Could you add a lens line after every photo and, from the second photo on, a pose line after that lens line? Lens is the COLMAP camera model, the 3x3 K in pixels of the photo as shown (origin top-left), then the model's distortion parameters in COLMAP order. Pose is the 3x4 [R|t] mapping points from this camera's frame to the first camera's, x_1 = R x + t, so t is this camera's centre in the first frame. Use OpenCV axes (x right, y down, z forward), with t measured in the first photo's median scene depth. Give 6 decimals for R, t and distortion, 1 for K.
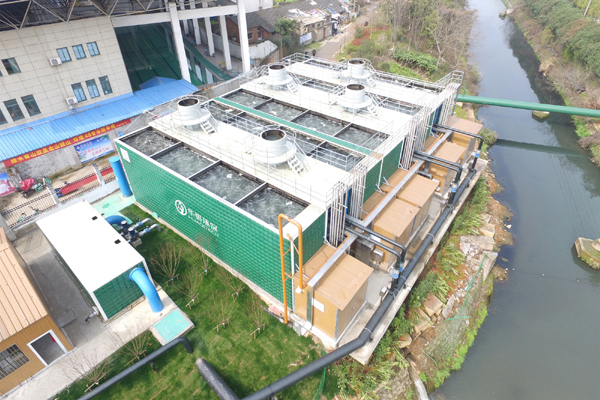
lens RADIAL K [[334.2, 0, 300.7], [0, 334.2, 191.8], [0, 0, 1]] dist [-0.001729, 0.001093]
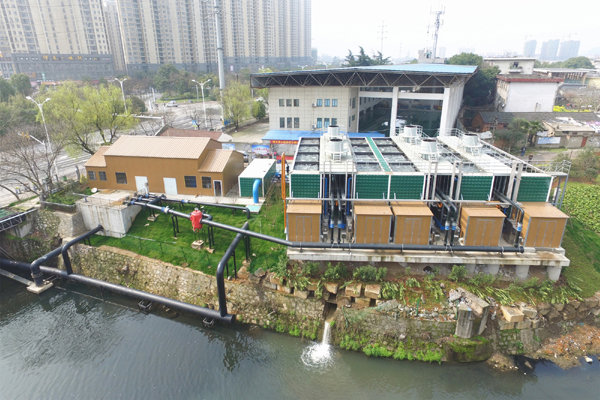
lens RADIAL K [[352.4, 0, 300.0], [0, 352.4, 200.0], [0, 0, 1]] dist [-0.002230, 0.000528]
pose [[0.563495, 0.306543, -0.767141, 0.870890], [-0.506382, 0.861869, -0.027562, 0.167558], [0.652725, 0.403997, 0.640887, -0.126125]]
